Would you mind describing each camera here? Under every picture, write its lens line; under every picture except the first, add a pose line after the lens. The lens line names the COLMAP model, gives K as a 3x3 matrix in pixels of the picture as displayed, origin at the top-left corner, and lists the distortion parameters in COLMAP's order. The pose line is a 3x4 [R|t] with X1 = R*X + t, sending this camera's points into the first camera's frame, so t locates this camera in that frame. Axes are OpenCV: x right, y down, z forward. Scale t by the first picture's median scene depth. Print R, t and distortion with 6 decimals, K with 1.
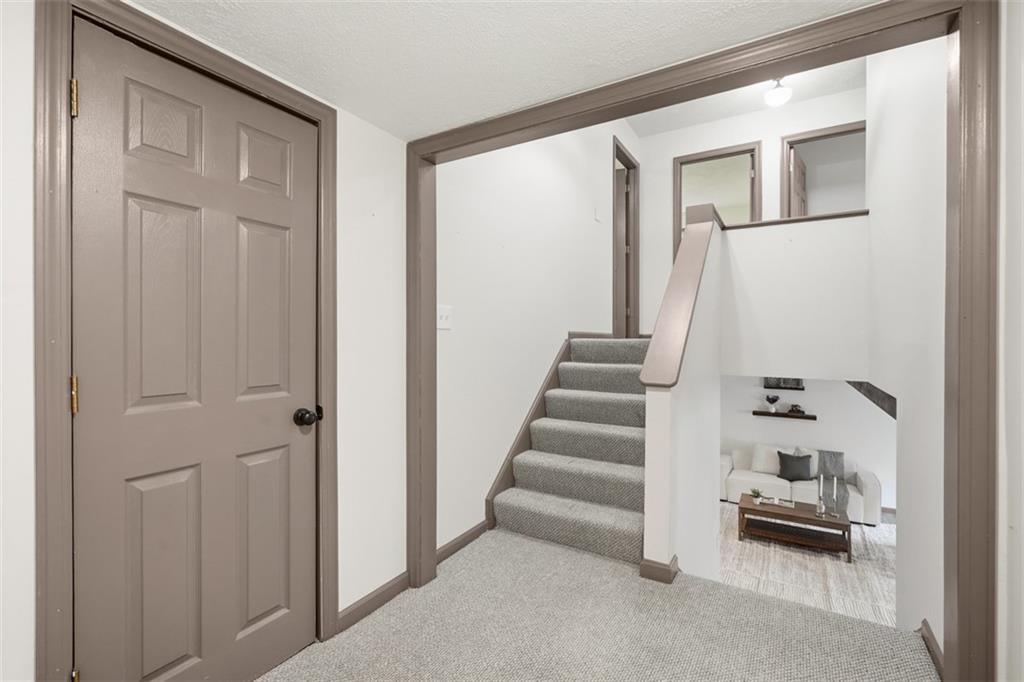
lens RADIAL K [[467.7, 0, 512.8], [0, 467.7, 339.7], [0, 0, 1]] dist [-0.003928, 0.003090]
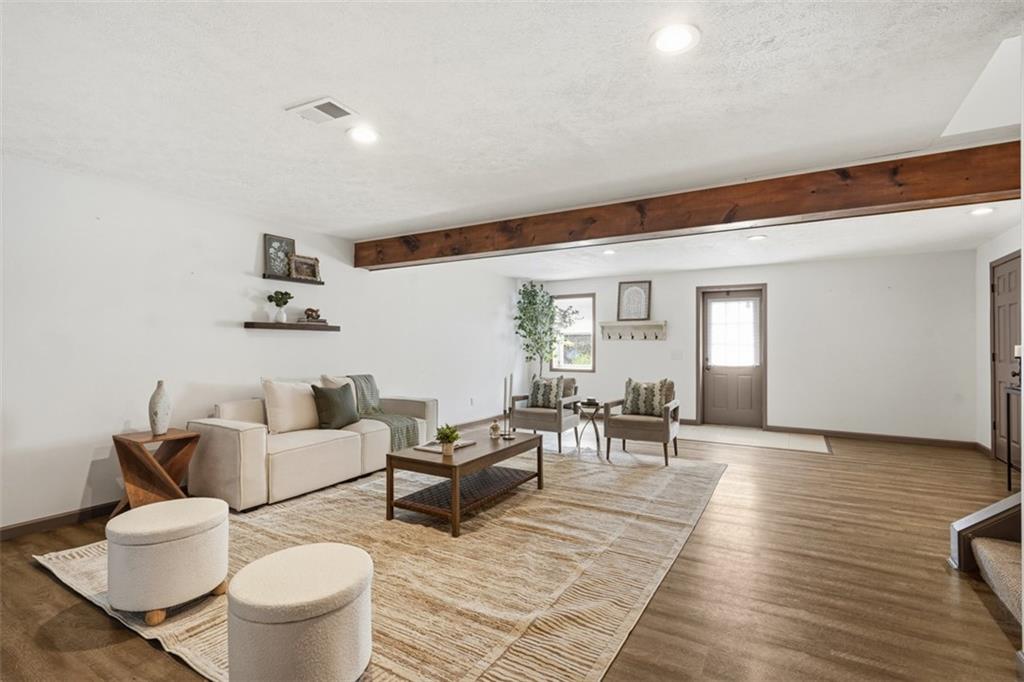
lens RADIAL K [[467.7, 0, 501.6], [0, 467.7, 346.5], [0, 0, 1]] dist [-0.003928, 0.003090]
pose [[-0.019001, -0.001774, 0.999818, -0.000955], [0.000549, 0.999998, 0.001785, 0.187060], [-0.999819, 0.000583, -0.019000, 0.765238]]
